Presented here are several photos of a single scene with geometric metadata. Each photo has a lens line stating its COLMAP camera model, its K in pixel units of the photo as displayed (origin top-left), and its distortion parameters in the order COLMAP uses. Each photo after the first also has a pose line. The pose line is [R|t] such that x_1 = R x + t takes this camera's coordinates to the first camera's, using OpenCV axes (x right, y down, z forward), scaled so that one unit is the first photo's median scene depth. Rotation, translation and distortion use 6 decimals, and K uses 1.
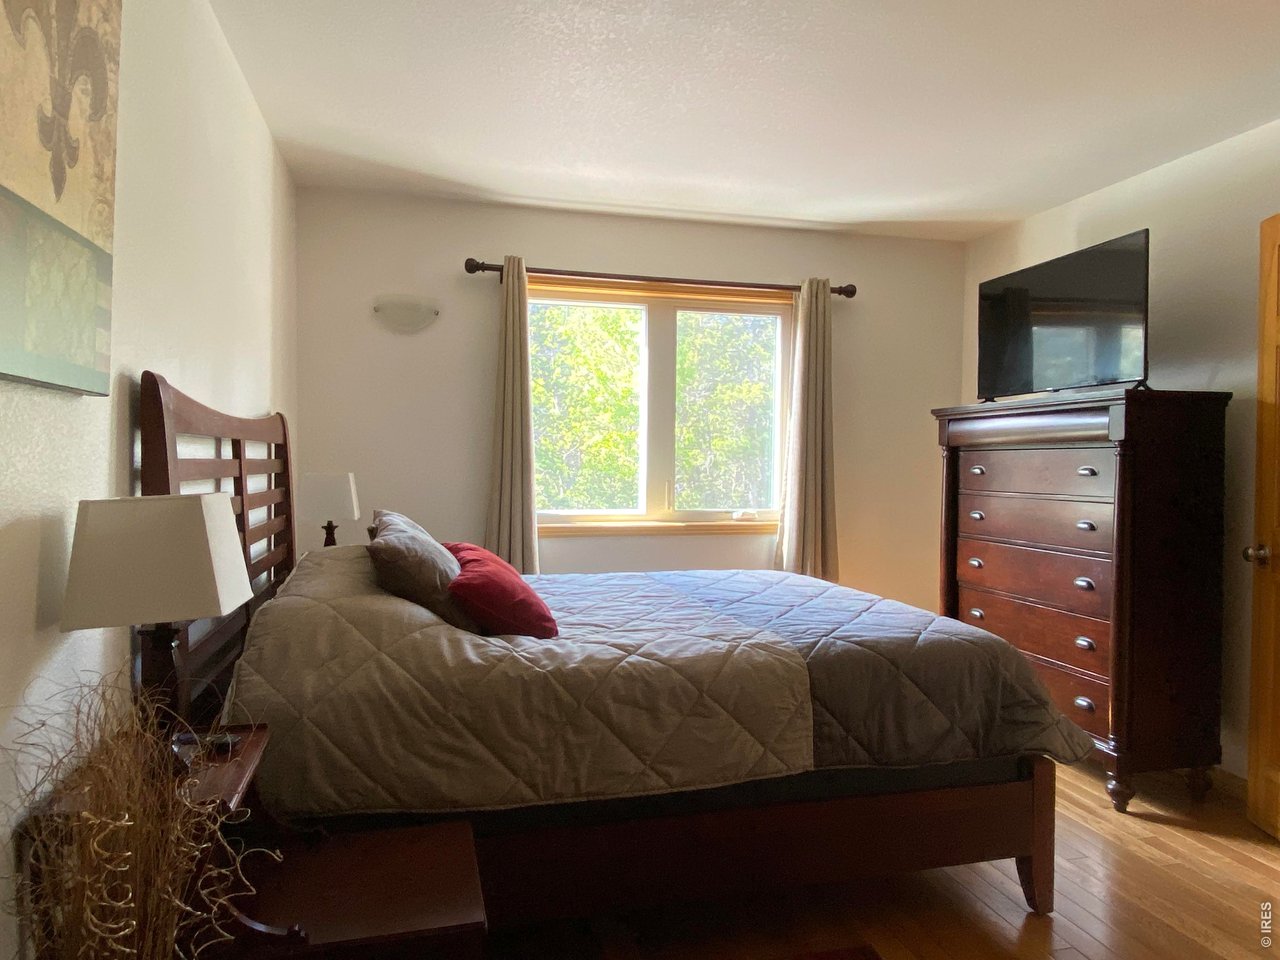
lens RADIAL K [[830.4, 0, 640.0], [0, 830.4, 480.0], [0, 0, 1]] dist [0.004748, 0.001799]
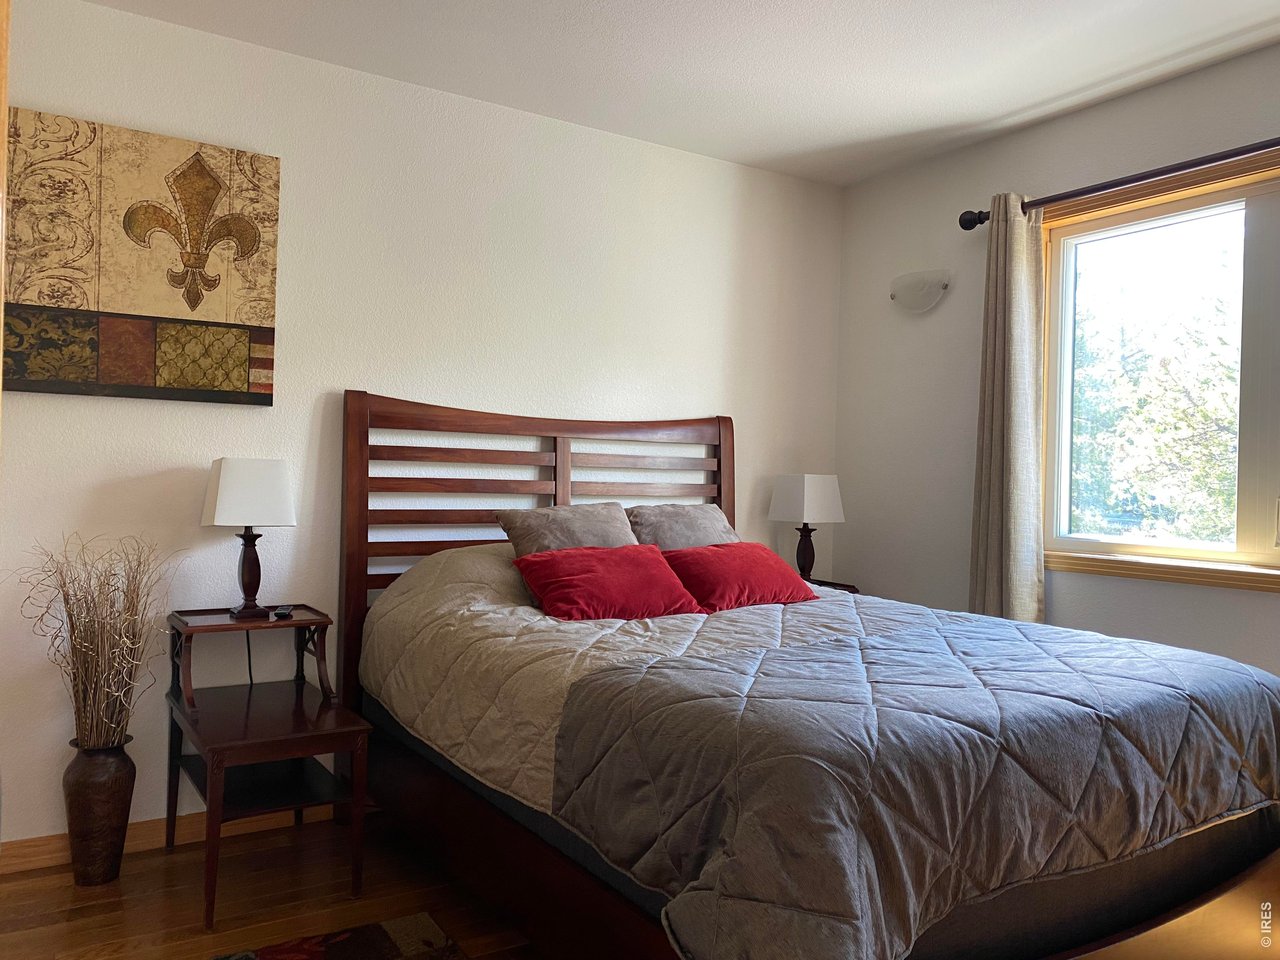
lens RADIAL K [[936.8, 0, 640.0], [0, 936.8, 480.0], [0, 0, 1]] dist [0.003432, 0.003922]
pose [[0.307428, 0.003041, -0.951566, 1.520898], [-0.040984, 0.999109, -0.010048, 0.043001], [0.950688, 0.042088, 0.307279, 1.149498]]
